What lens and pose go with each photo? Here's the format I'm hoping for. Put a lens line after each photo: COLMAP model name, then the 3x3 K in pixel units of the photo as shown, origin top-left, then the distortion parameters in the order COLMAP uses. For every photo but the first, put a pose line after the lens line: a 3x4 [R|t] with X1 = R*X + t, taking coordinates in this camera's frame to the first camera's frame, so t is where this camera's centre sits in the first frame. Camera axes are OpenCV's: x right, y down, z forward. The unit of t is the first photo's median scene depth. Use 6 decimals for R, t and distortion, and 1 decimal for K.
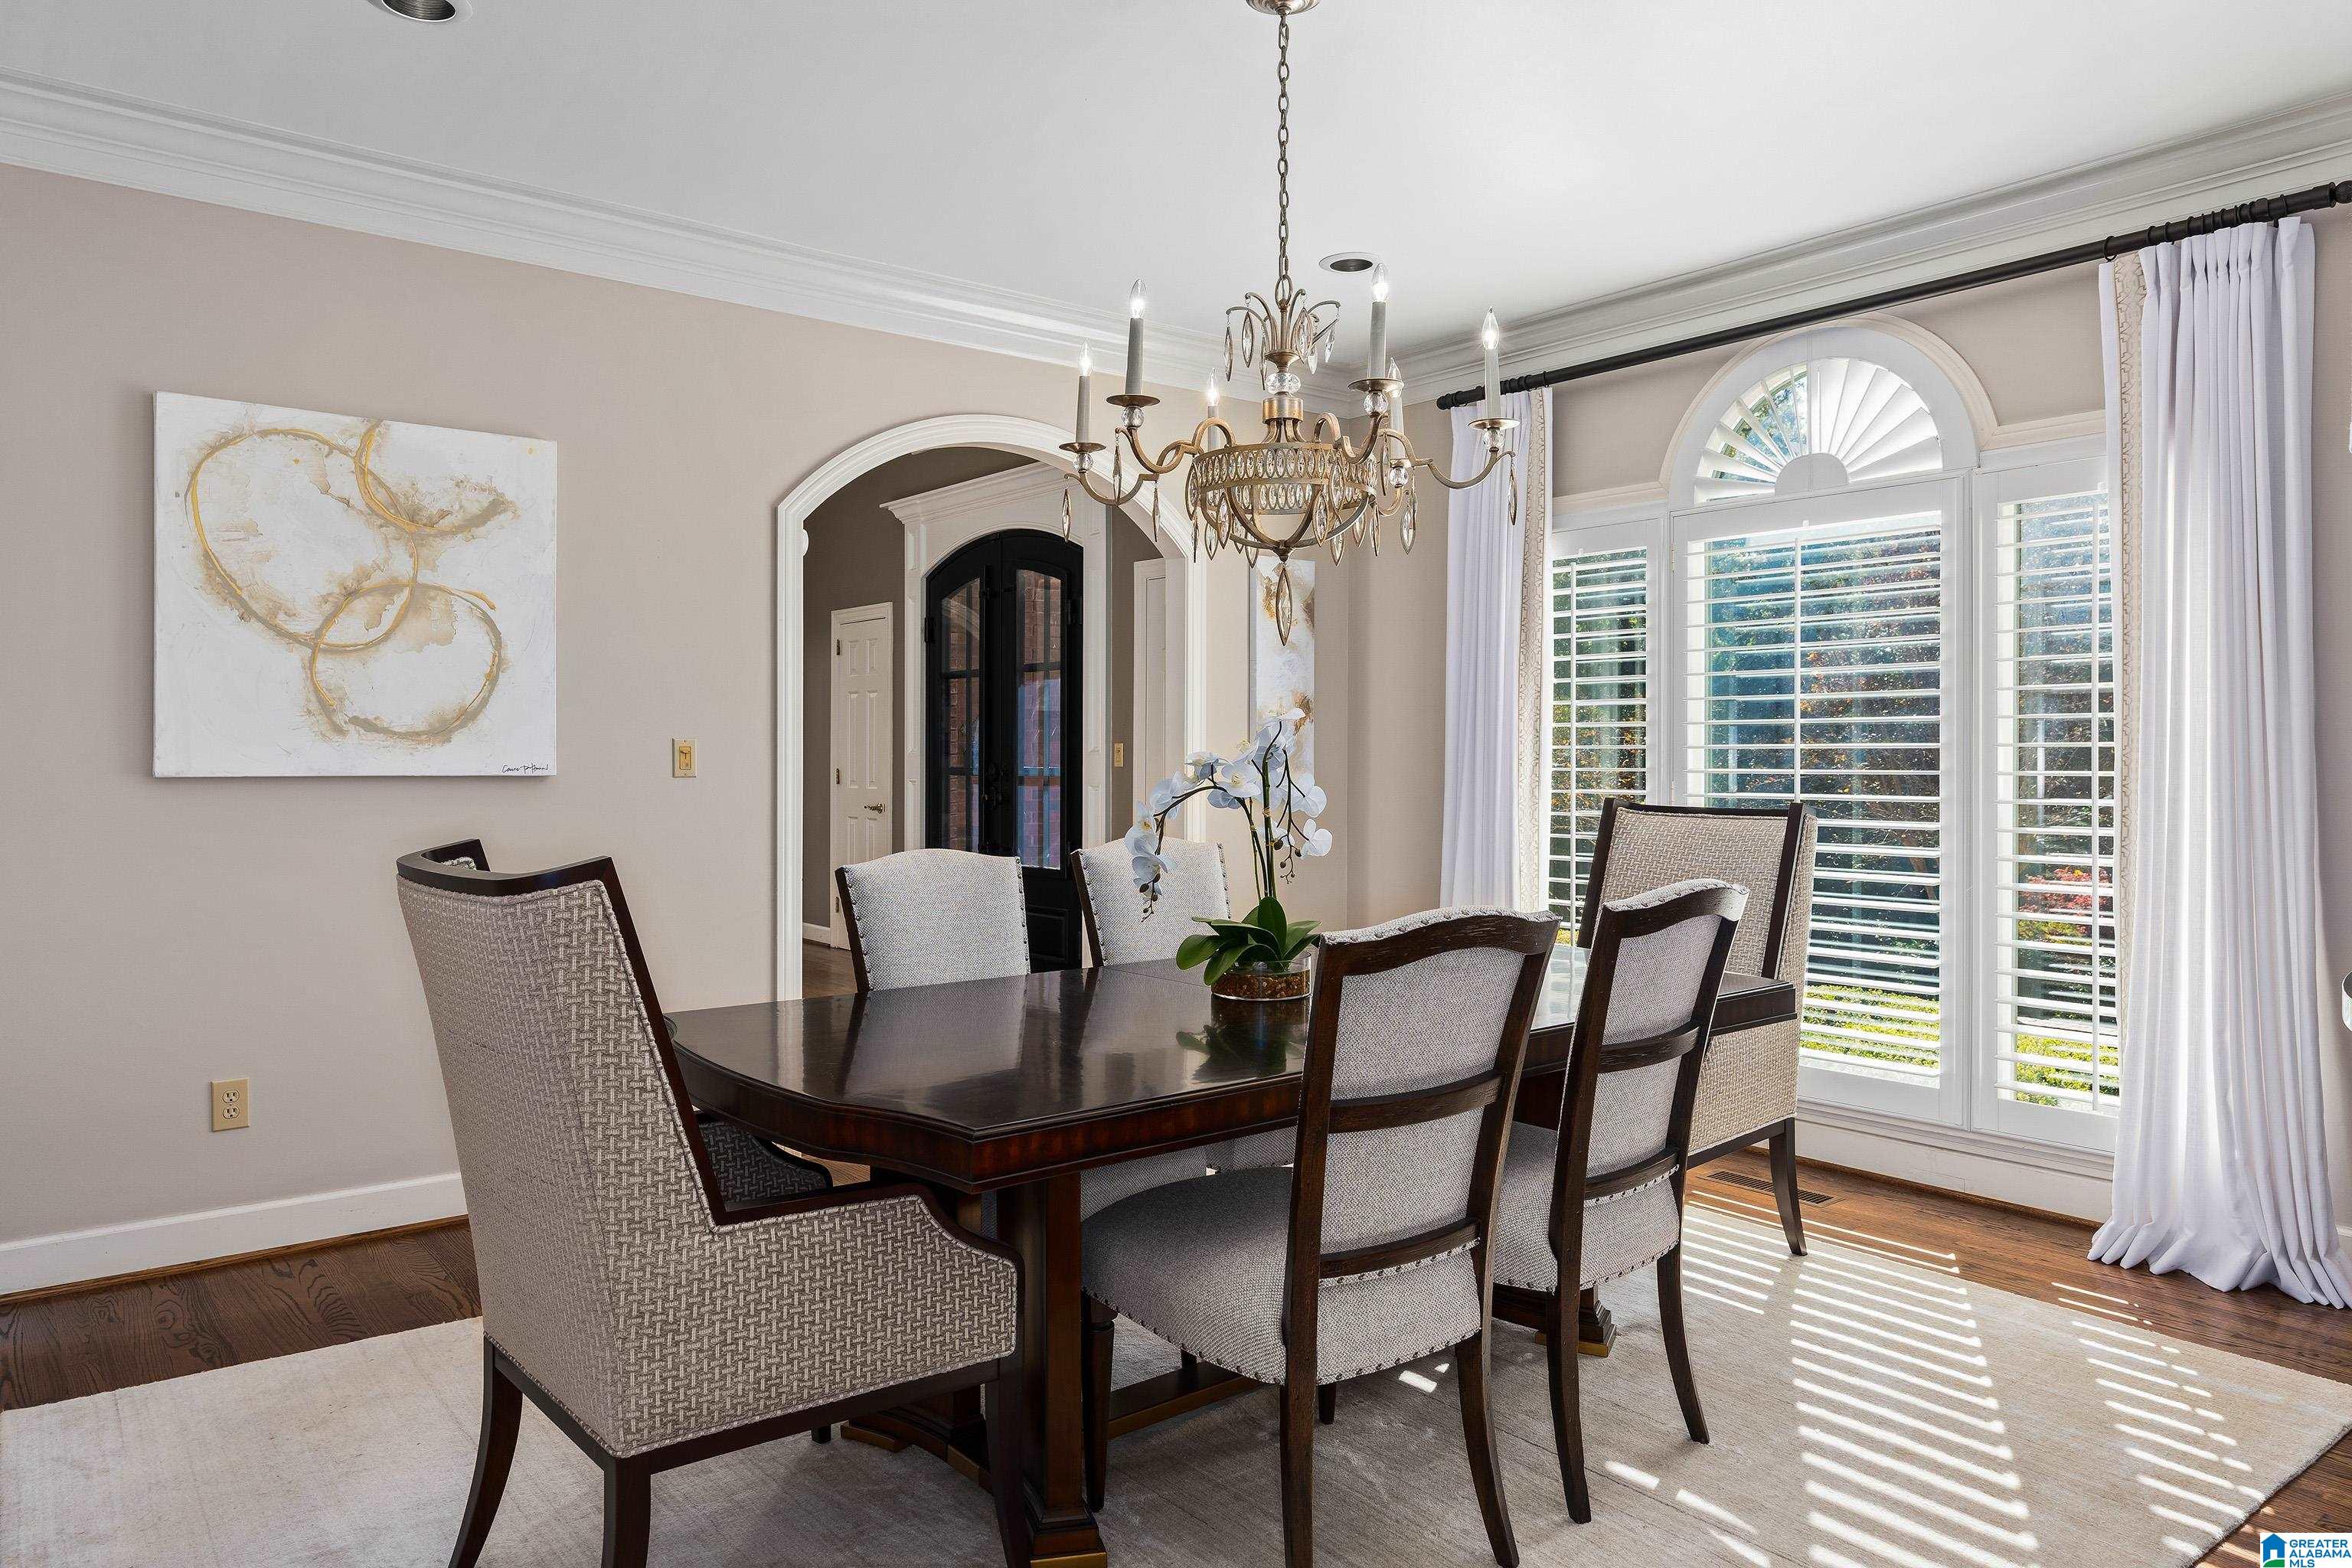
lens RADIAL K [[1555.0, 0, 1171.9], [0, 1555.0, 770.1], [0, 0, 1]] dist [-0.001193, -0.000029]
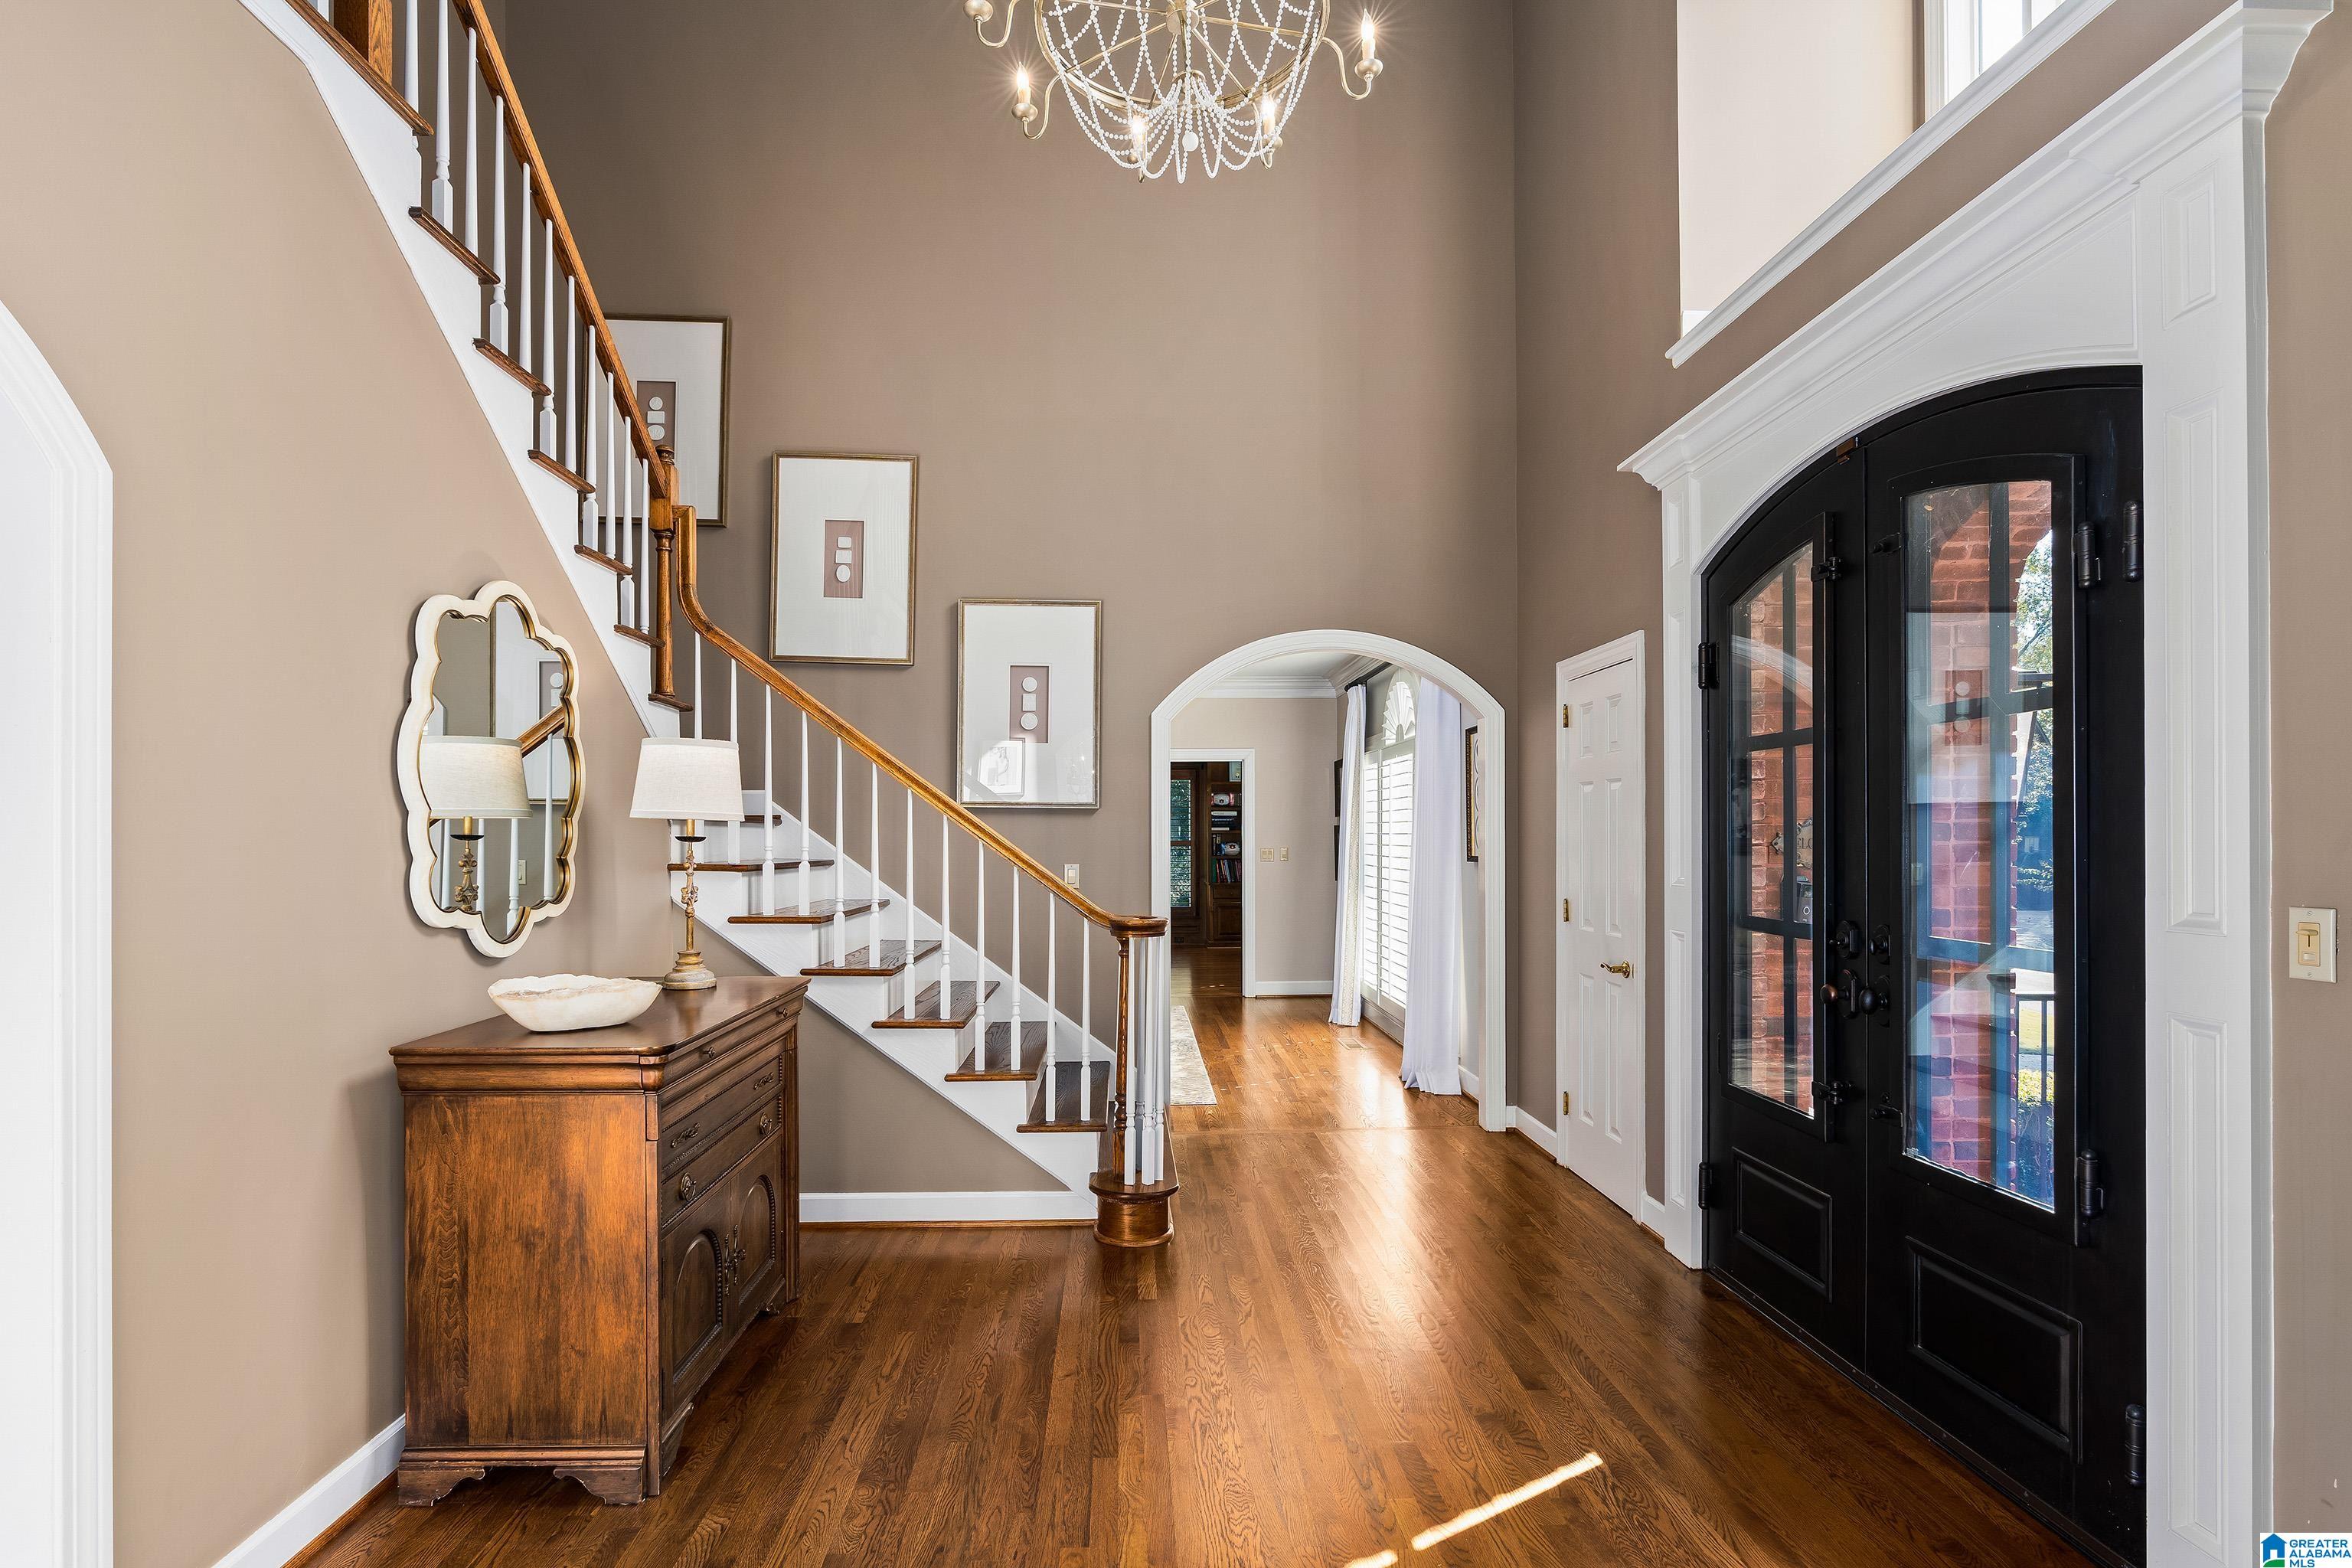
lens RADIAL K [[1114.9, 0, 1145.1], [0, 1114.9, 829.0], [0, 0, 1]] dist [-0.000516, 0.000271]
pose [[0.791009, -0.006796, -0.611767, -0.073357], [-0.000324, 0.999934, -0.011526, -0.027710], [0.611804, 0.009315, 0.790954, 0.574617]]
